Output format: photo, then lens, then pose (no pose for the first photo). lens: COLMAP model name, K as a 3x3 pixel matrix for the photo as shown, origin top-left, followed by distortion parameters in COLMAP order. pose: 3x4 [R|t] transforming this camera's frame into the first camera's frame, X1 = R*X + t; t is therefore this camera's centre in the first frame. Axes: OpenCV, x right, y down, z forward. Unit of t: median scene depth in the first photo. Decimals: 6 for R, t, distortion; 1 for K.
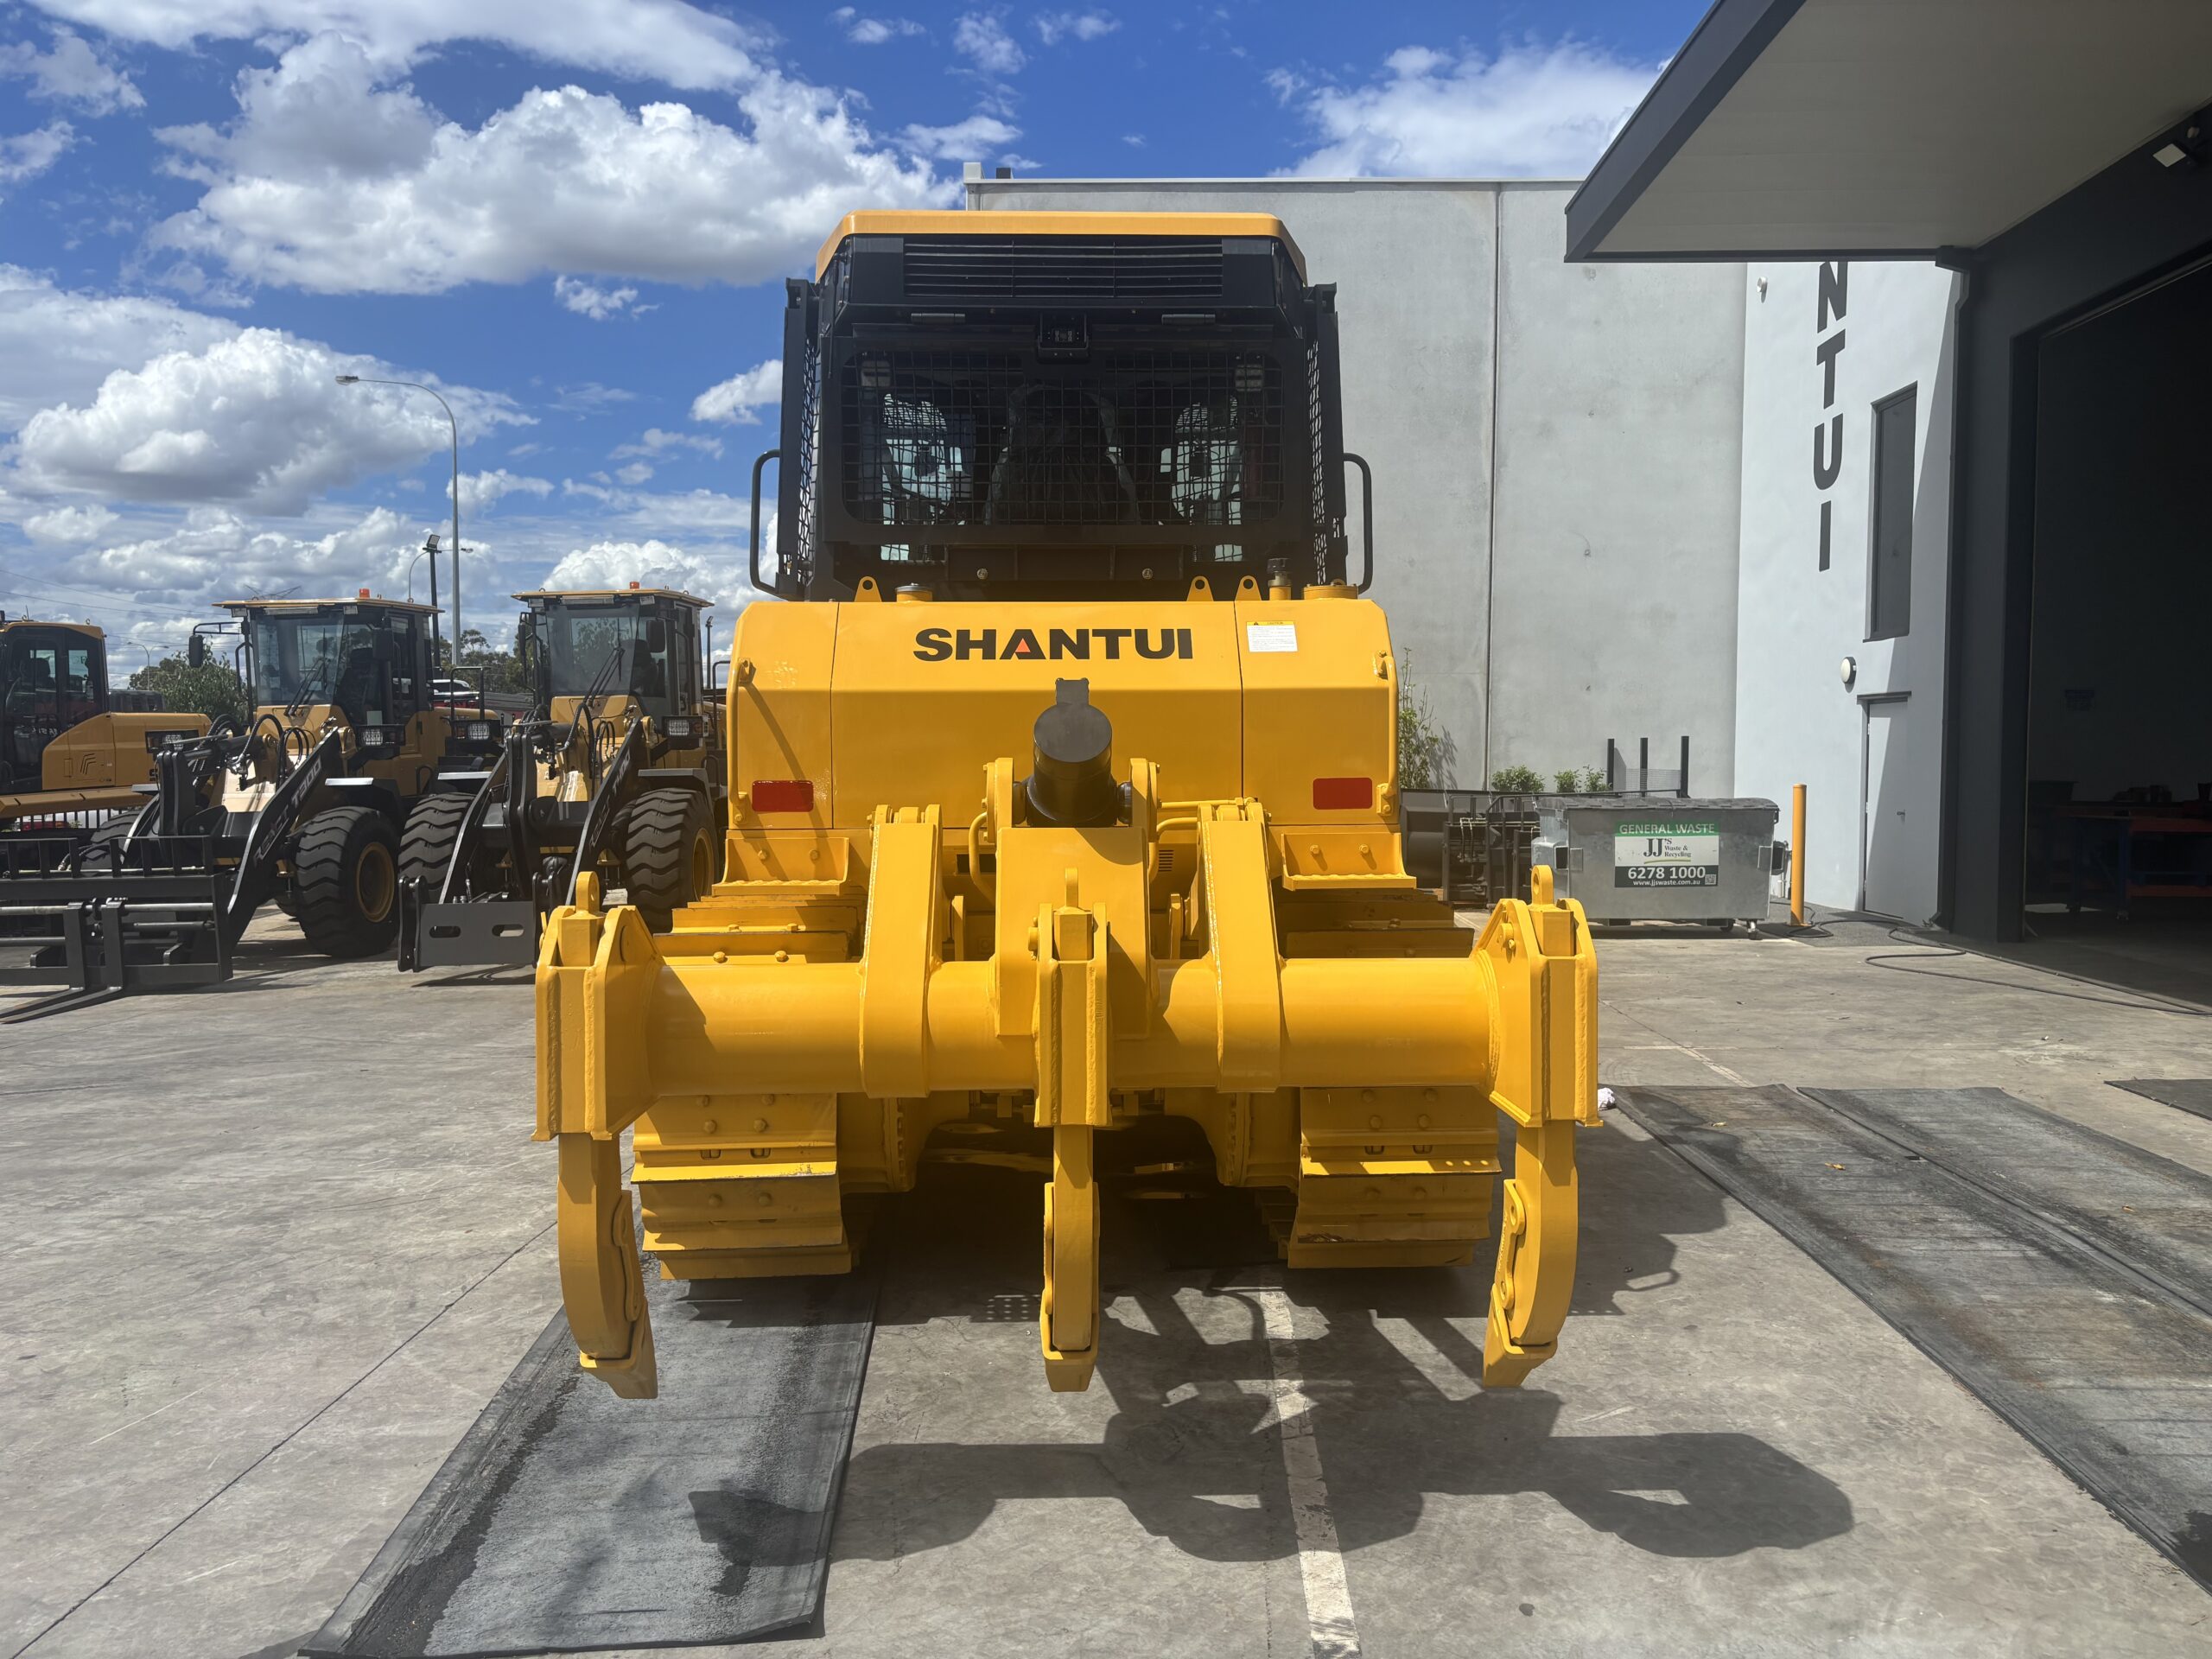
lens RADIAL K [[1663.8, 0, 1112.9], [0, 1663.8, 812.7], [0, 0, 1]] dist [0.043979, -0.041506]
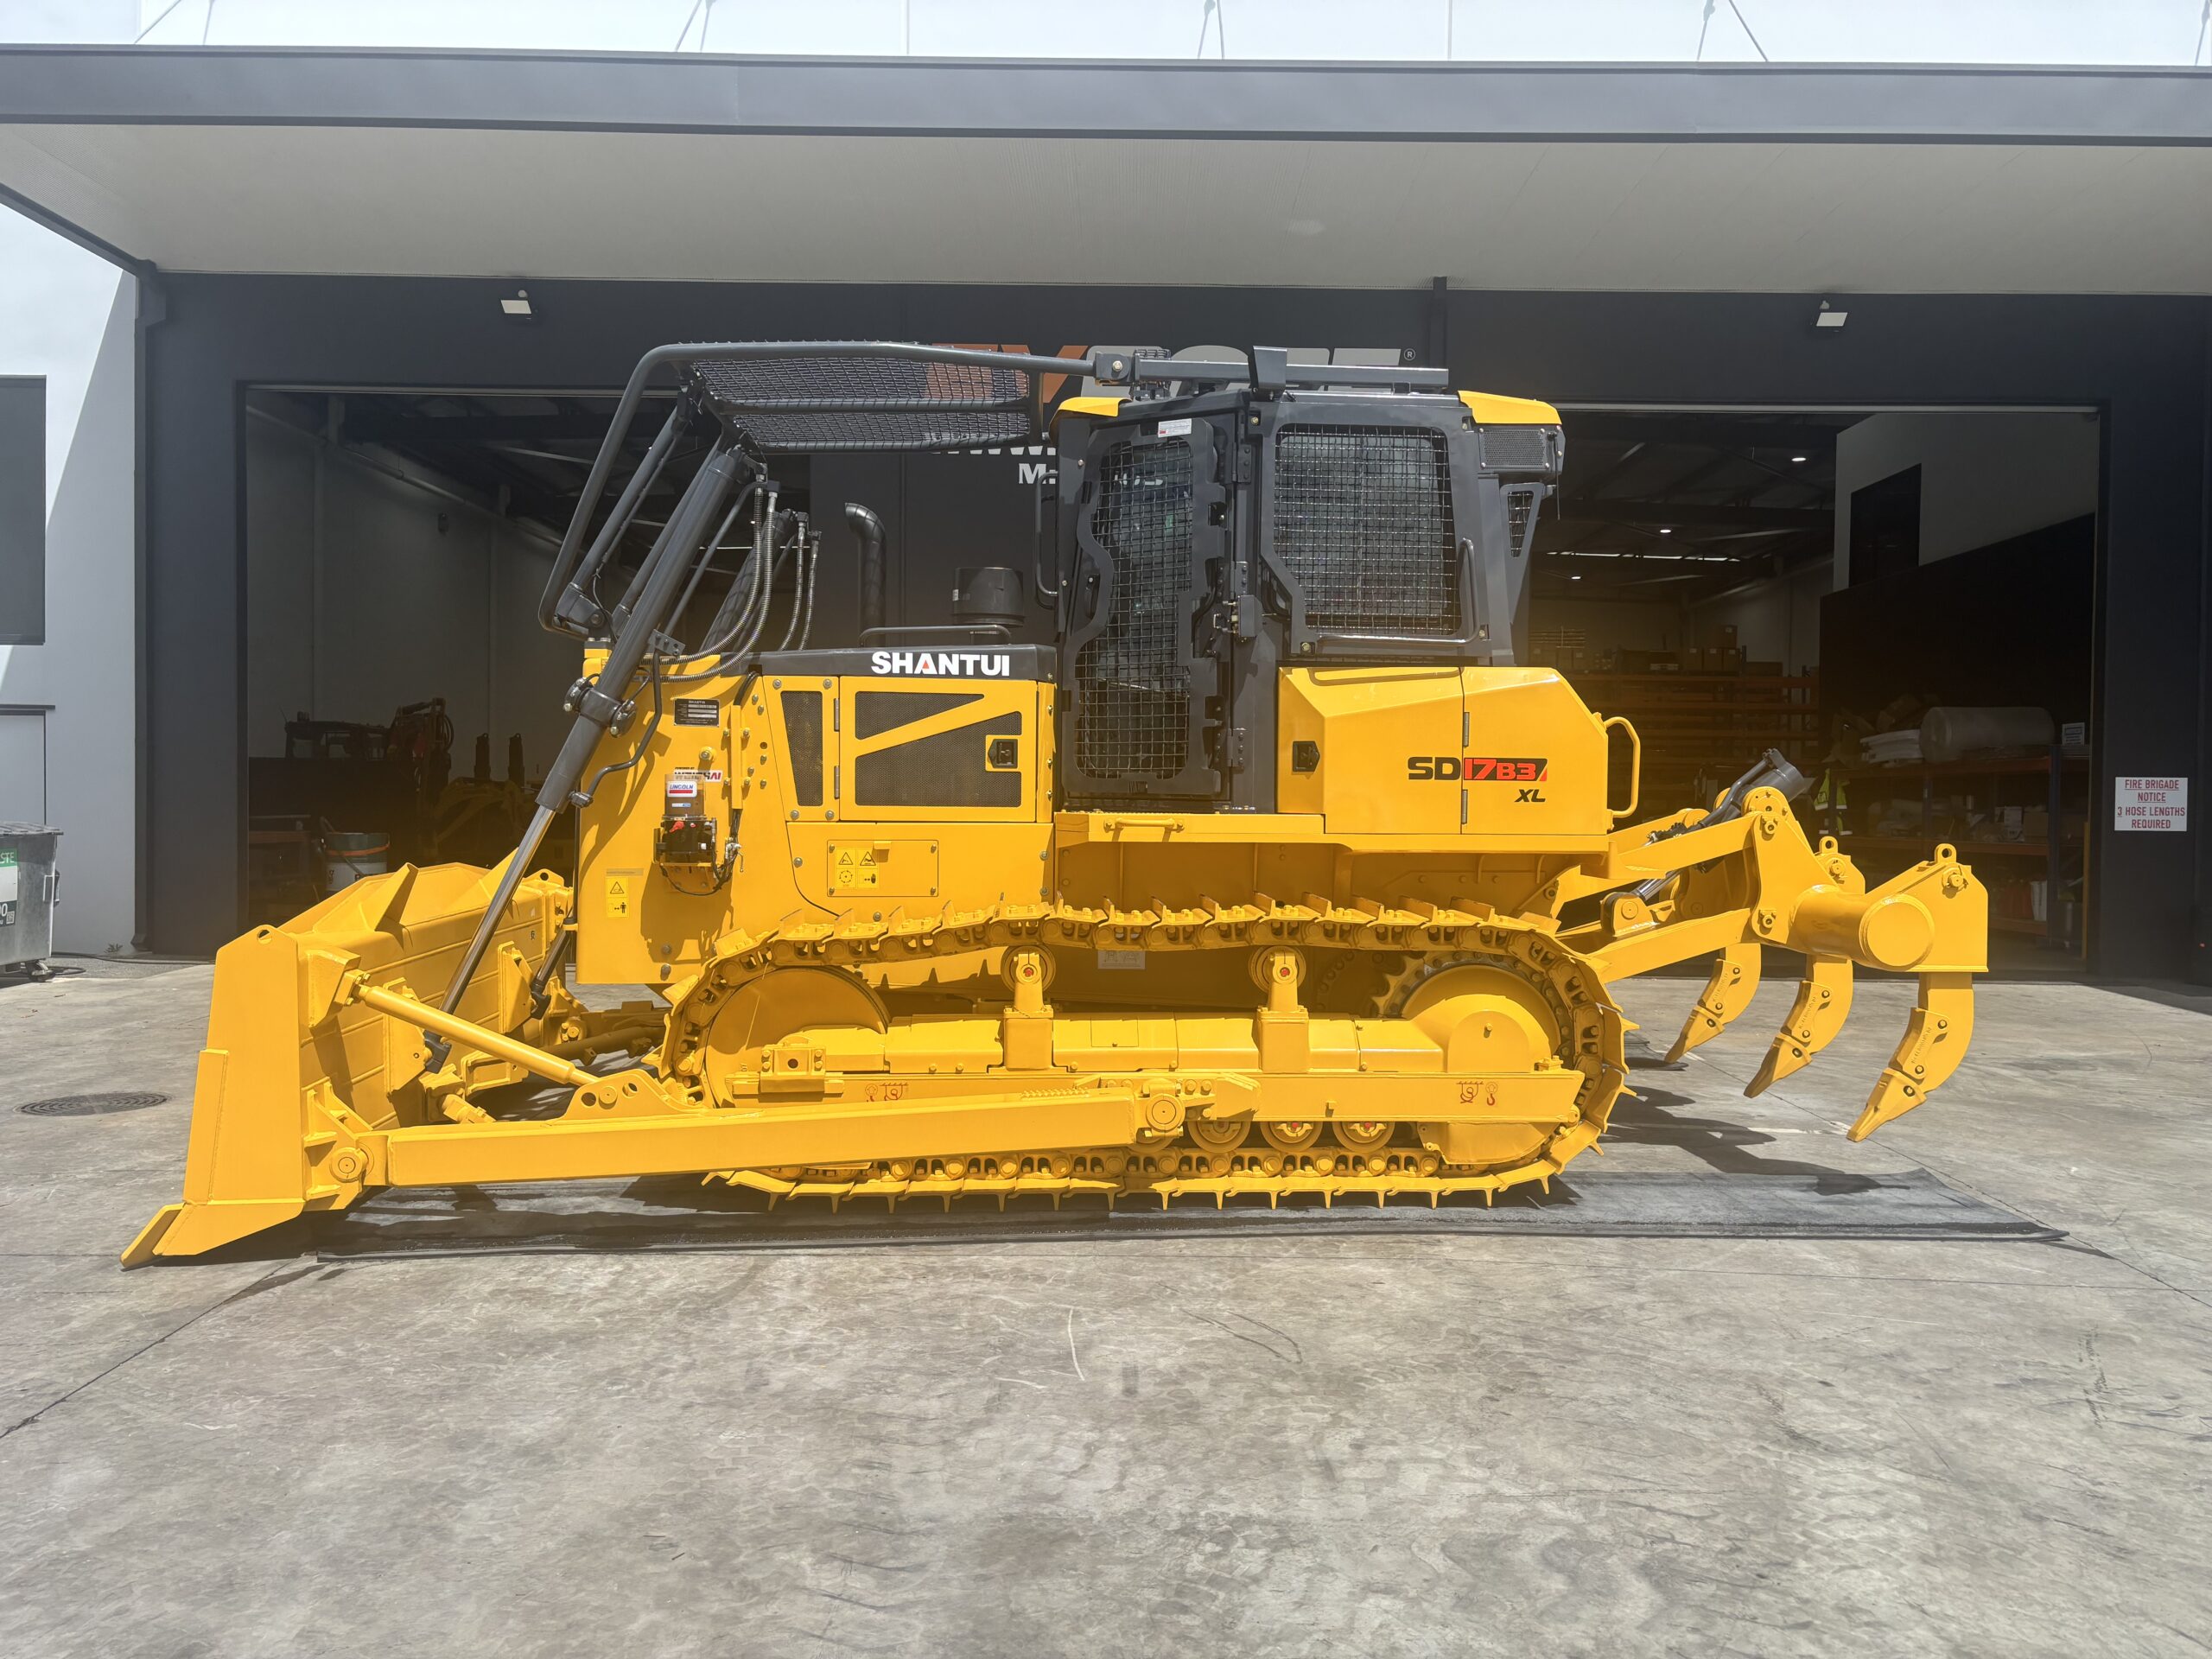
lens RADIAL K [[1663.8, 0, 1124.4], [0, 1663.8, 828.9], [0, 0, 1]] dist [0.043979, -0.041506]
pose [[-0.024453, -0.021767, 0.999464, -1.596930], [0.023573, 0.999472, 0.022344, -0.035198], [-0.999423, 0.024107, -0.023927, 1.410025]]
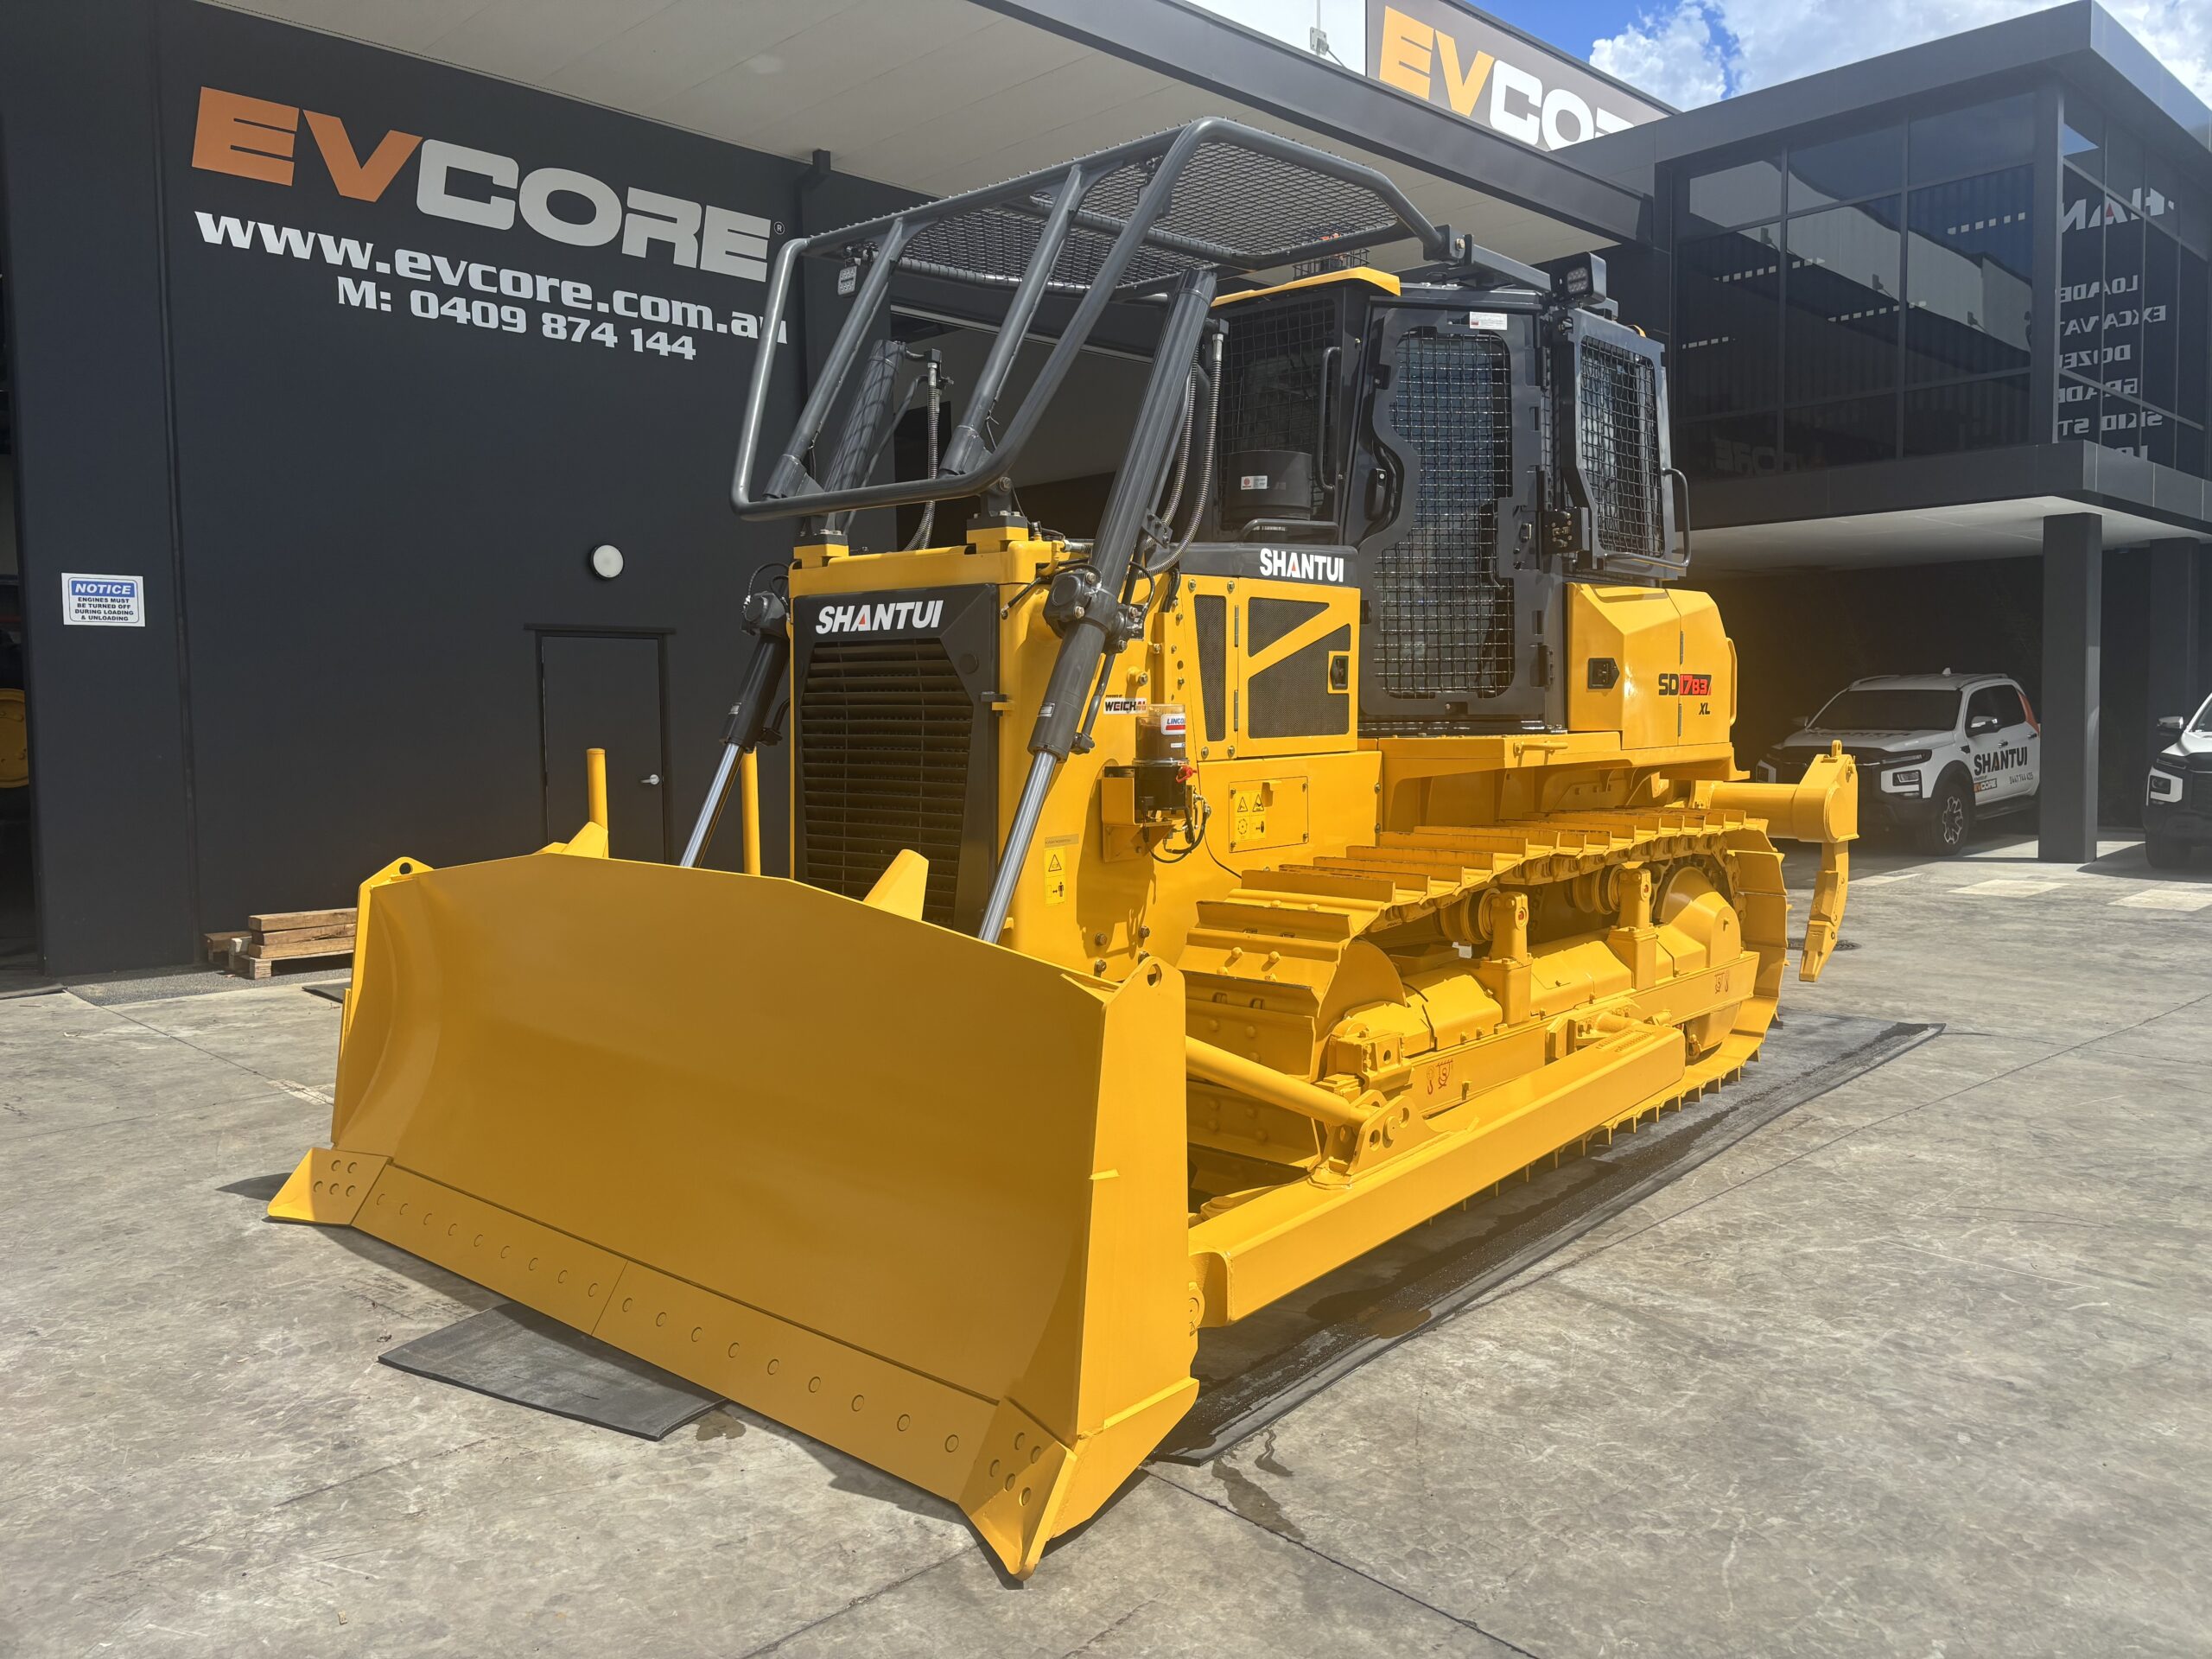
lens RADIAL K [[1663.8, 0, 1124.9], [0, 1663.8, 810.4], [0, 0, 1]] dist [0.043979, -0.041506]
pose [[-0.722241, -0.037335, 0.690633, -0.899660], [0.032885, 0.995559, 0.088209, -0.083366], [-0.690859, 0.086419, -0.717806, 2.502801]]
